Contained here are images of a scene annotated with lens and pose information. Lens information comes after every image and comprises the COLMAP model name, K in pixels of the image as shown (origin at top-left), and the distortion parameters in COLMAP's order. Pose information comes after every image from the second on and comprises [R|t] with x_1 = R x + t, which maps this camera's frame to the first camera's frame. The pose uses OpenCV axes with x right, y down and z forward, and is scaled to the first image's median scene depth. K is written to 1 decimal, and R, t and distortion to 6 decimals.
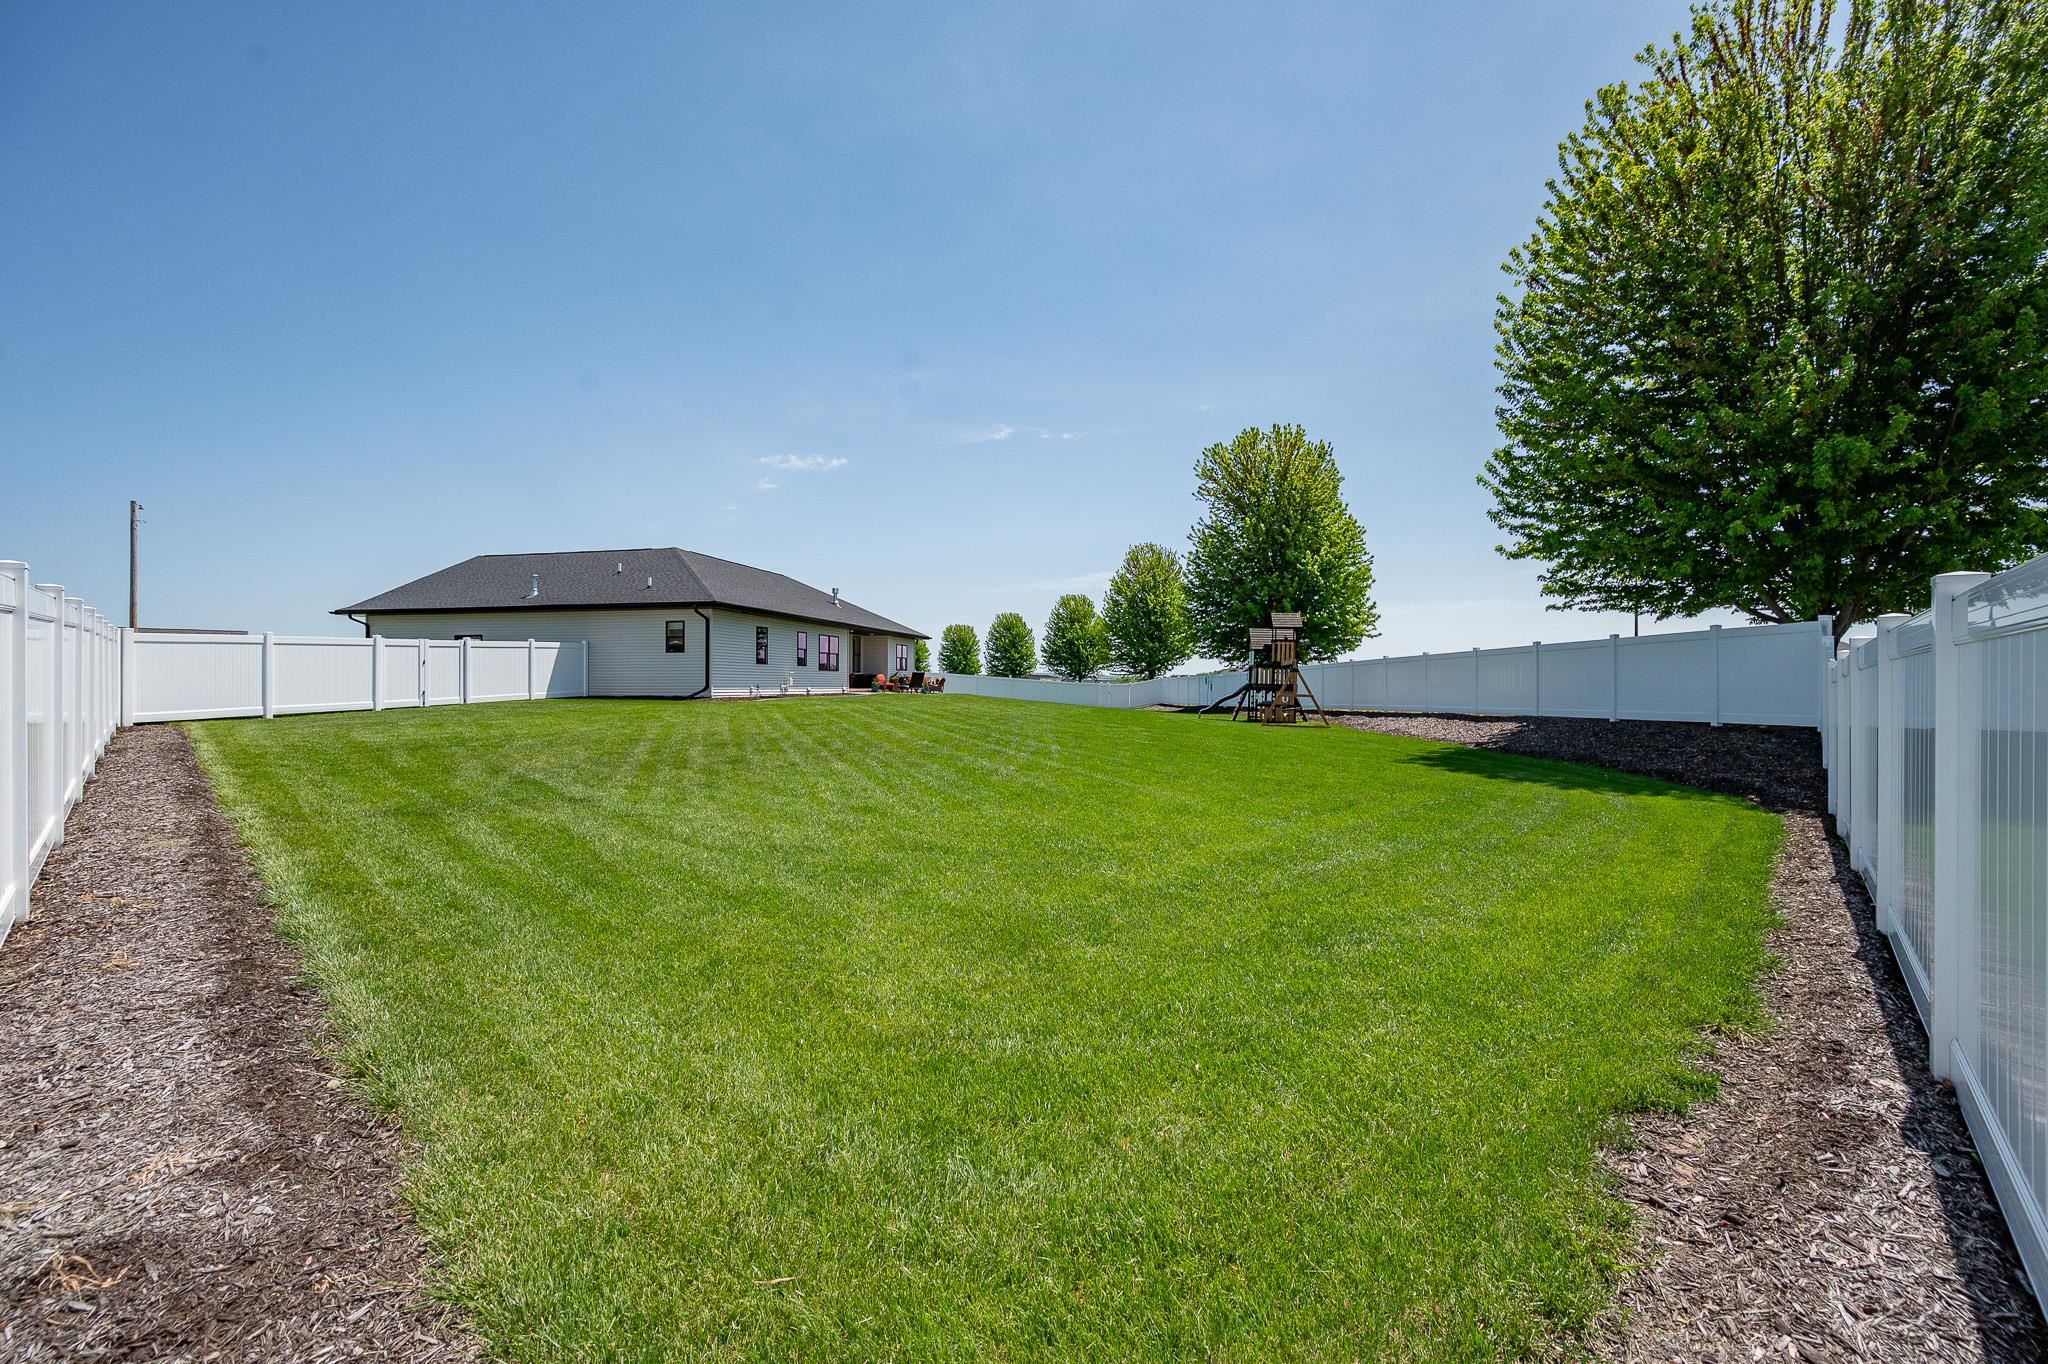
lens RADIAL K [[819.6, 0, 1024.0], [0, 819.6, 682.0], [0, 0, 1]] dist [-0.002164, -0.000356]
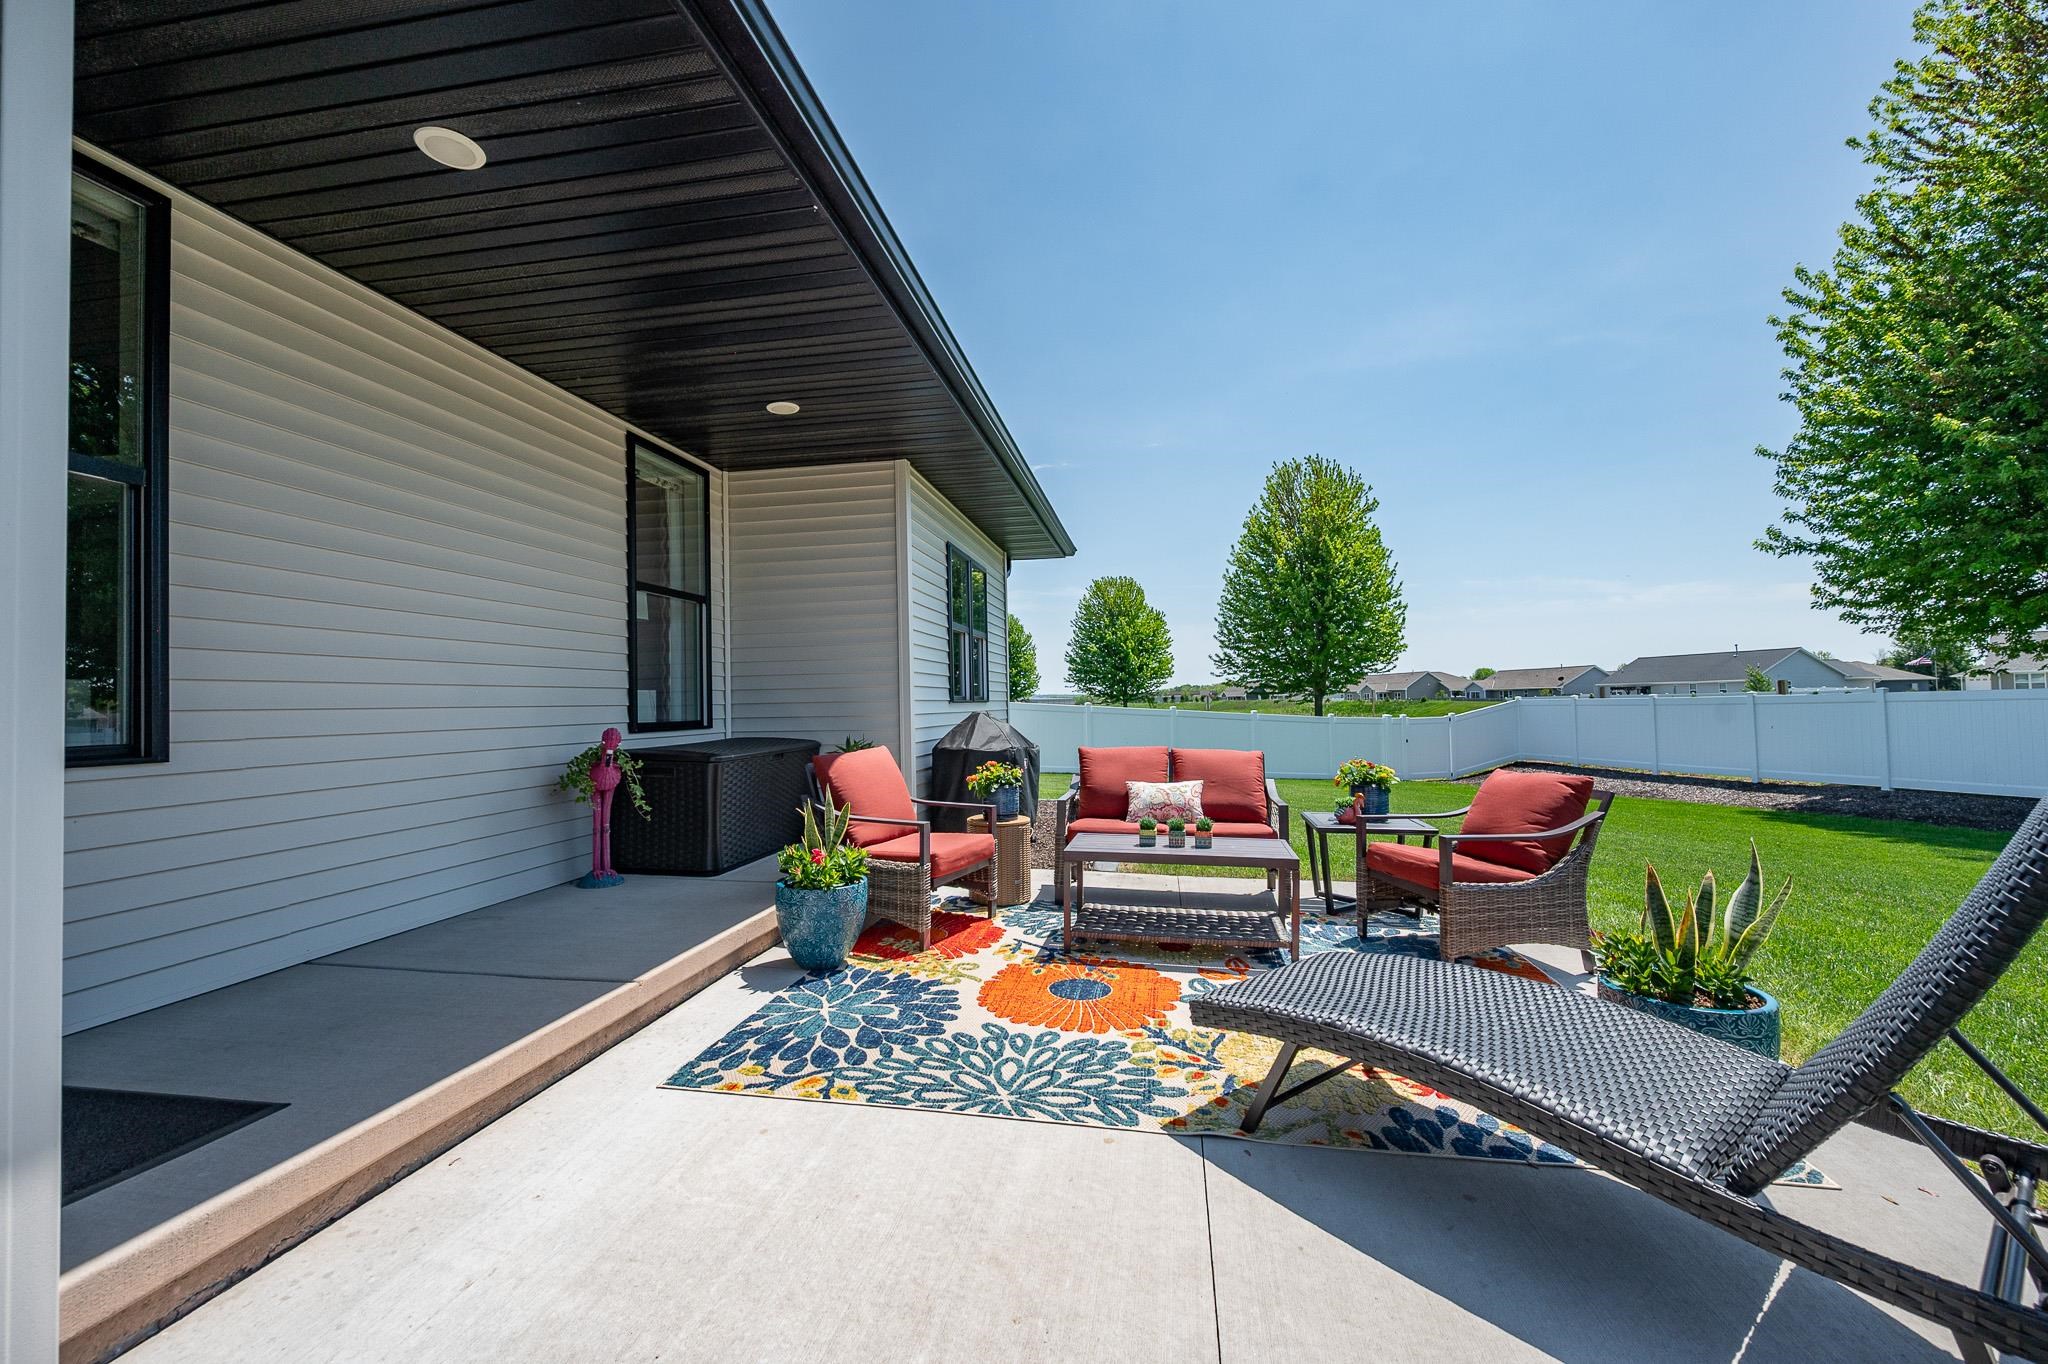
lens RADIAL K [[815.2, 0, 1022.1], [0, 815.2, 687.6], [0, 0, 1]] dist [-0.001273, 0.000402]
pose [[0.997839, -0.025836, 0.060406, -0.159126], [0.026877, 0.999503, -0.016476, -0.015465], [-0.059950, 0.018064, 0.998038, 0.878539]]
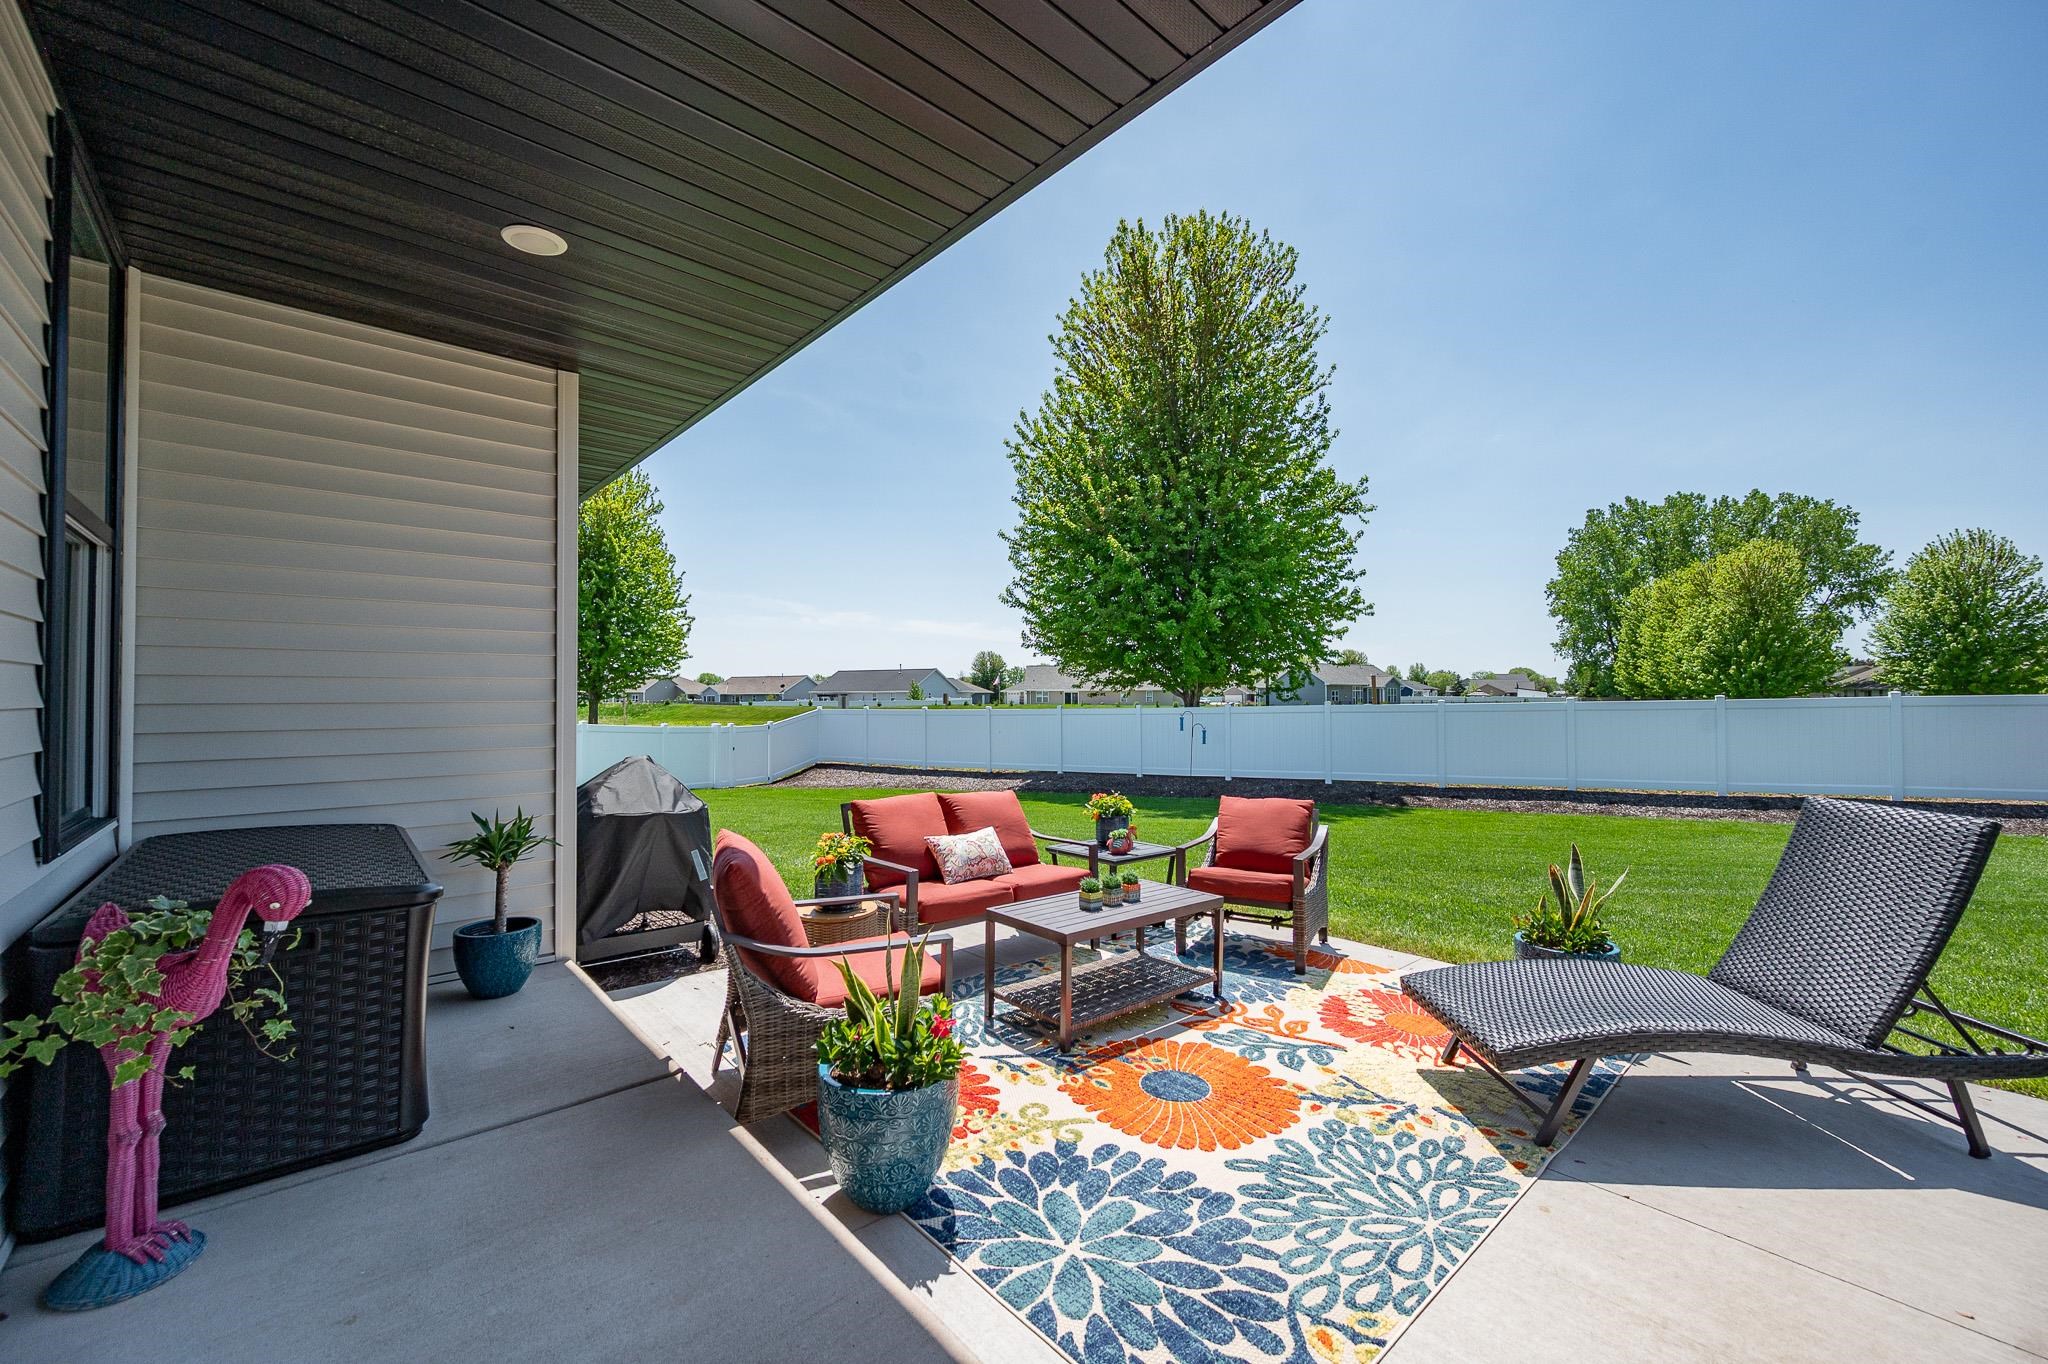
lens RADIAL K [[807.0, 0, 1024.0], [0, 807.0, 682.0], [0, 0, 1]] dist [0.002320, -0.000188]
pose [[0.572491, 0.005060, 0.819896, -0.213116], [0.004198, 0.999950, -0.009102, -0.021952], [-0.819900, 0.008653, 0.572441, 0.925591]]
